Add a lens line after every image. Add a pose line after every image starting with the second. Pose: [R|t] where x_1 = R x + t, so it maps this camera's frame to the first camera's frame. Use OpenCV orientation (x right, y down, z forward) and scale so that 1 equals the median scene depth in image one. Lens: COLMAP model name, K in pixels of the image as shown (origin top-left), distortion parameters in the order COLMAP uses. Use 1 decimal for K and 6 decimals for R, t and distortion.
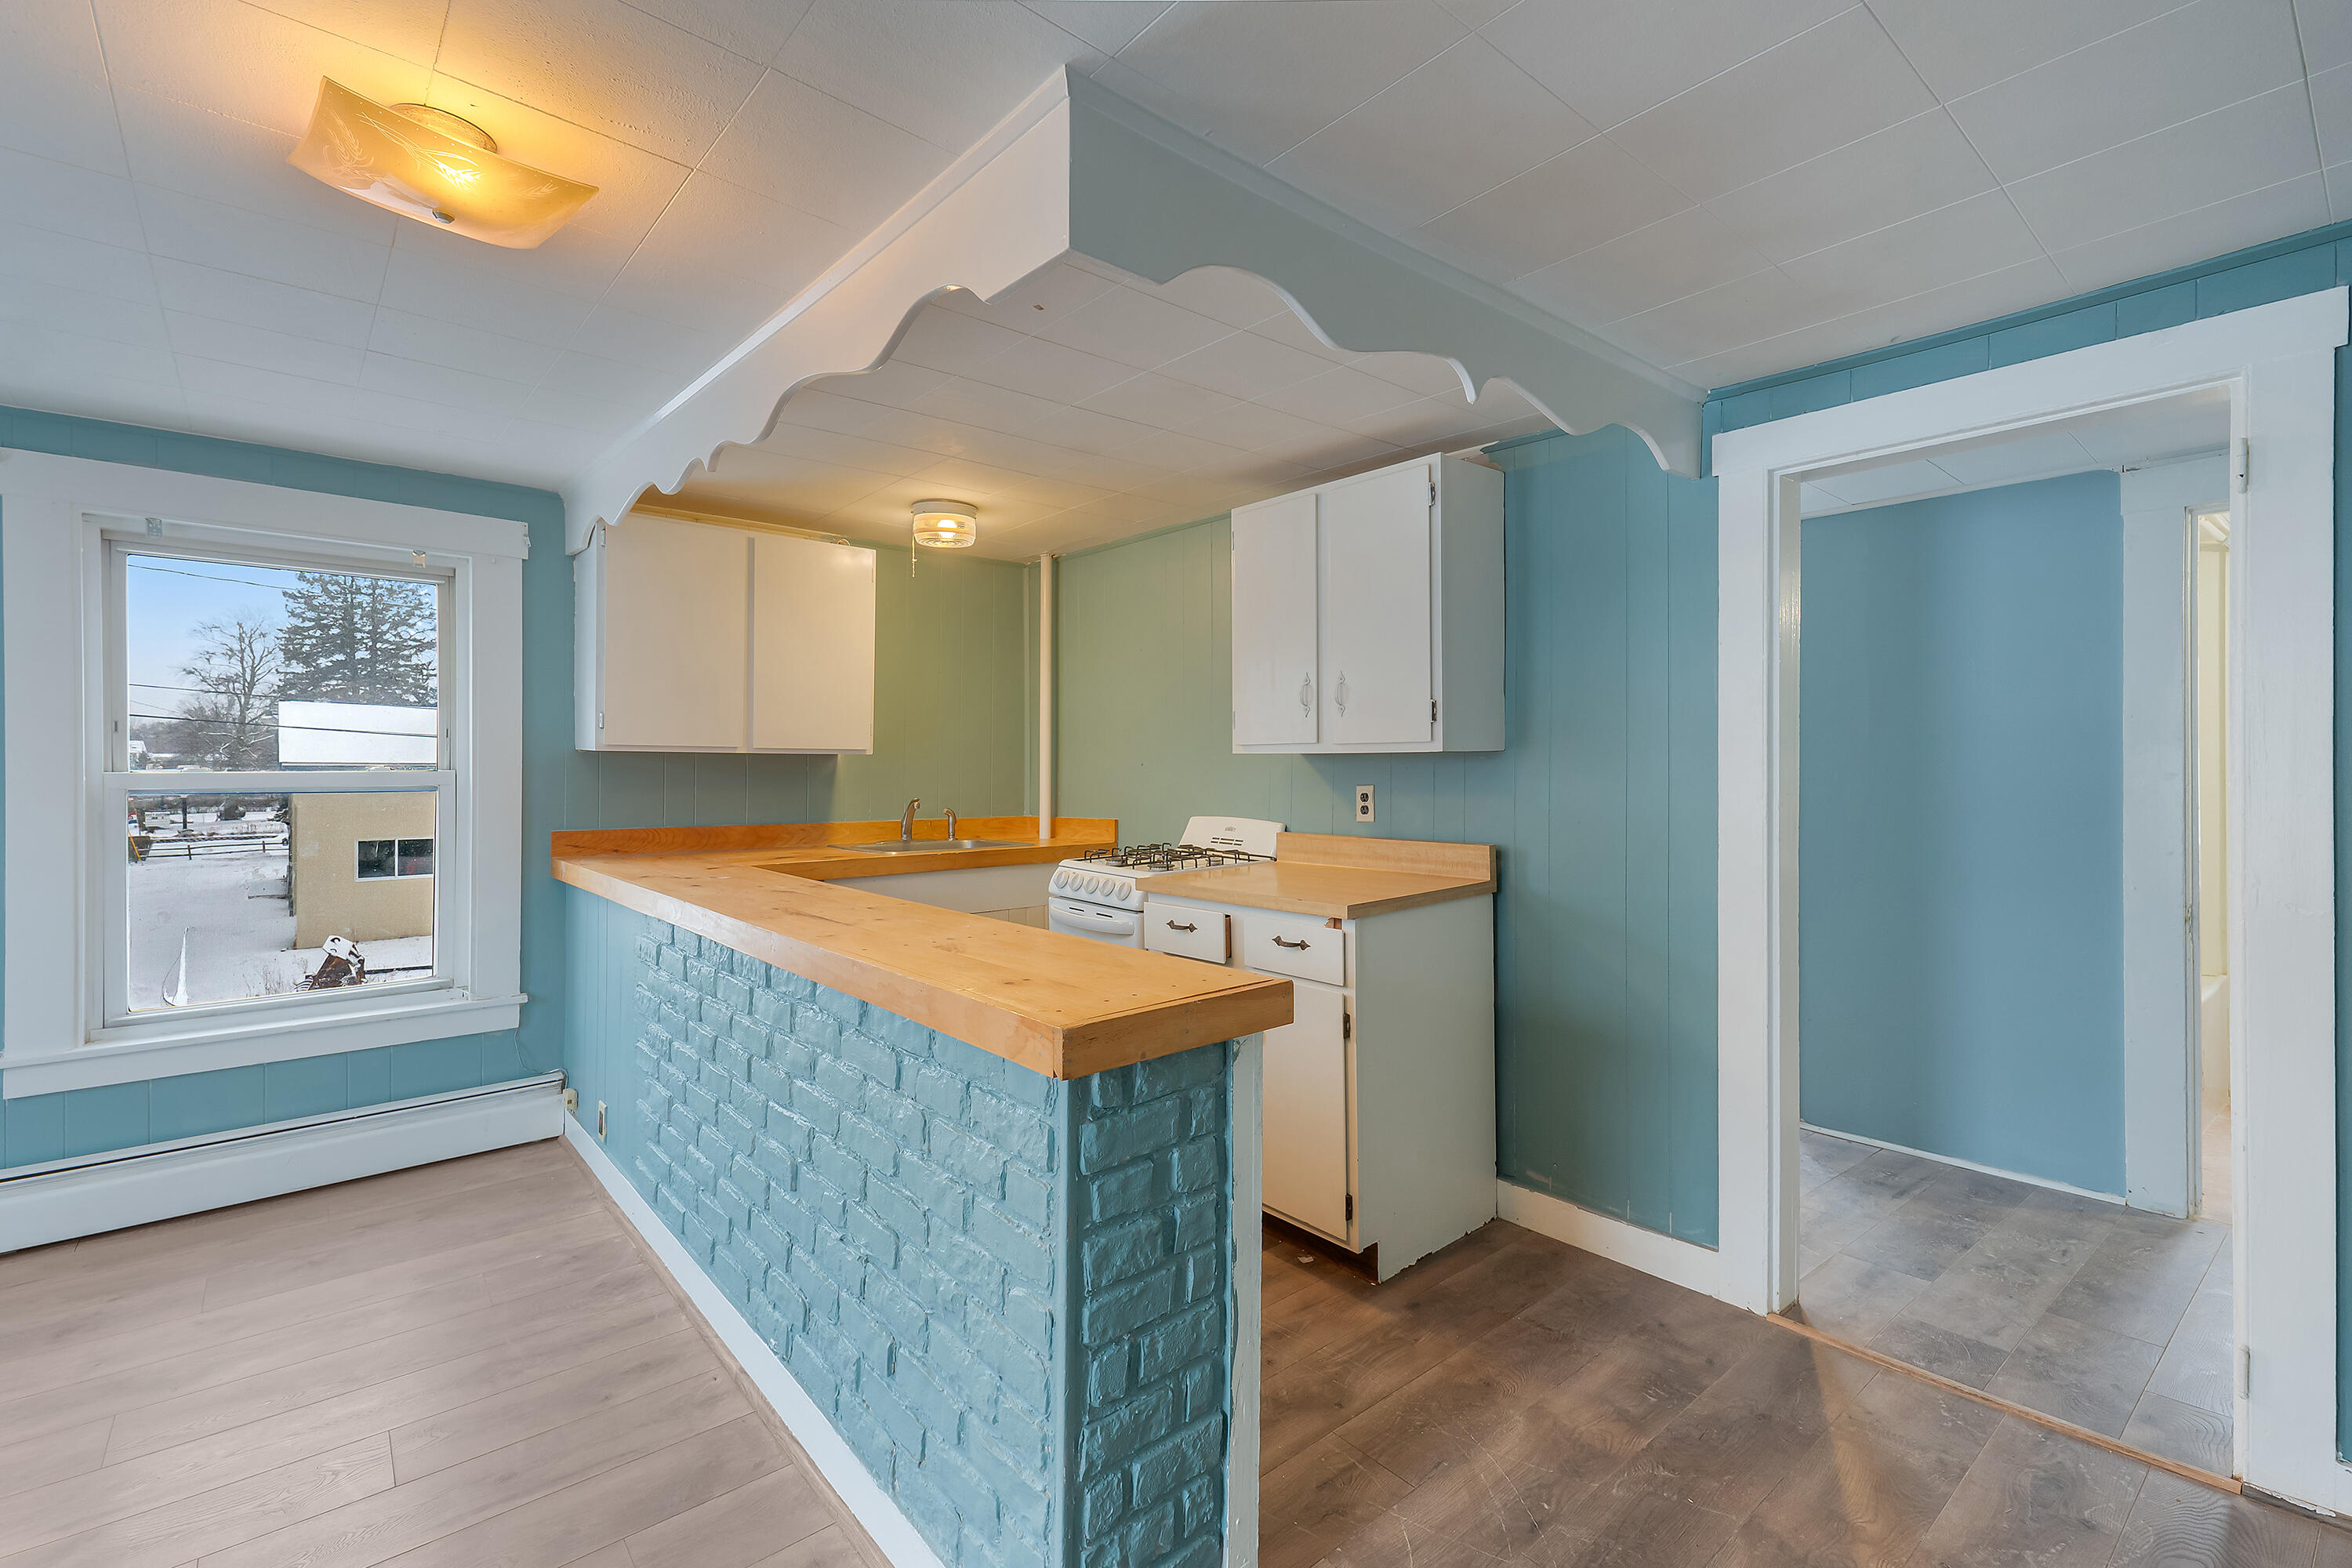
lens RADIAL K [[1052.5, 0, 1176.7], [0, 1052.5, 769.3], [0, 0, 1]] dist [0.035387, -0.007212]
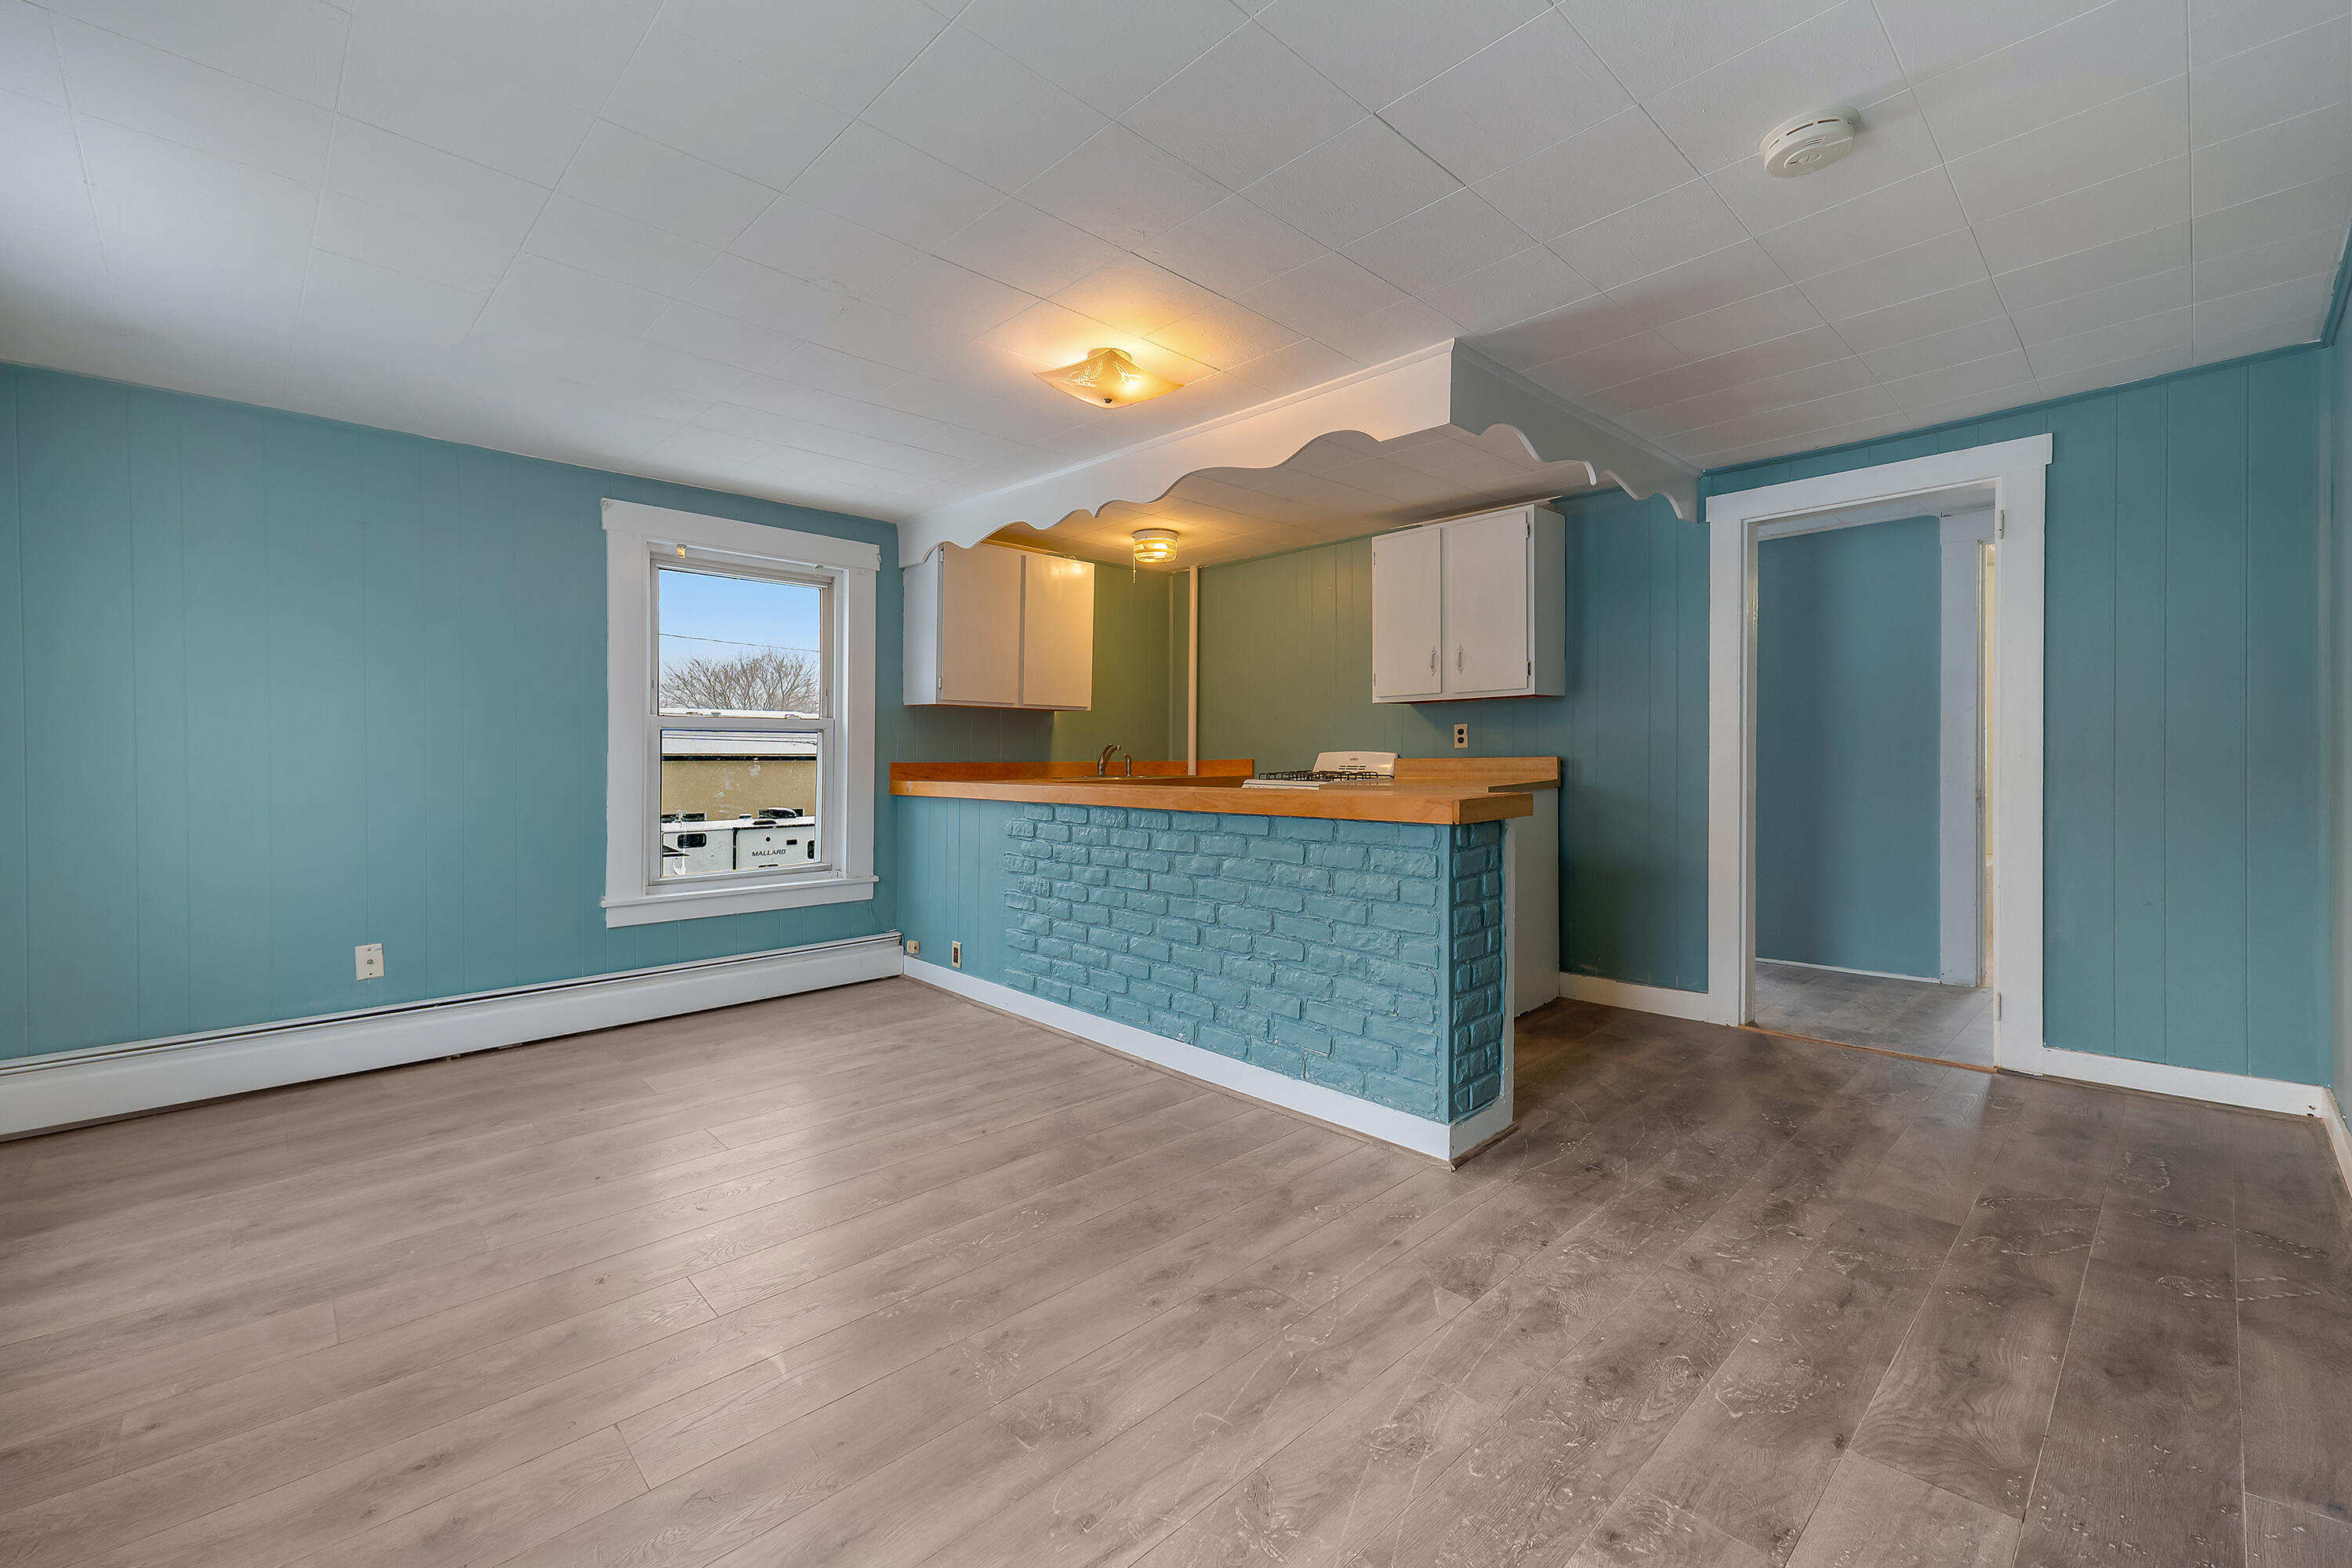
lens RADIAL K [[968.3, 0, 1175.6], [0, 968.3, 772.5], [0, 0, 1]] dist [0.016442, -0.000118]
pose [[0.998350, -0.009566, 0.056628, -0.350313], [0.008834, 0.999874, 0.013161, 0.072844], [-0.056746, -0.012639, 0.998309, -0.399368]]
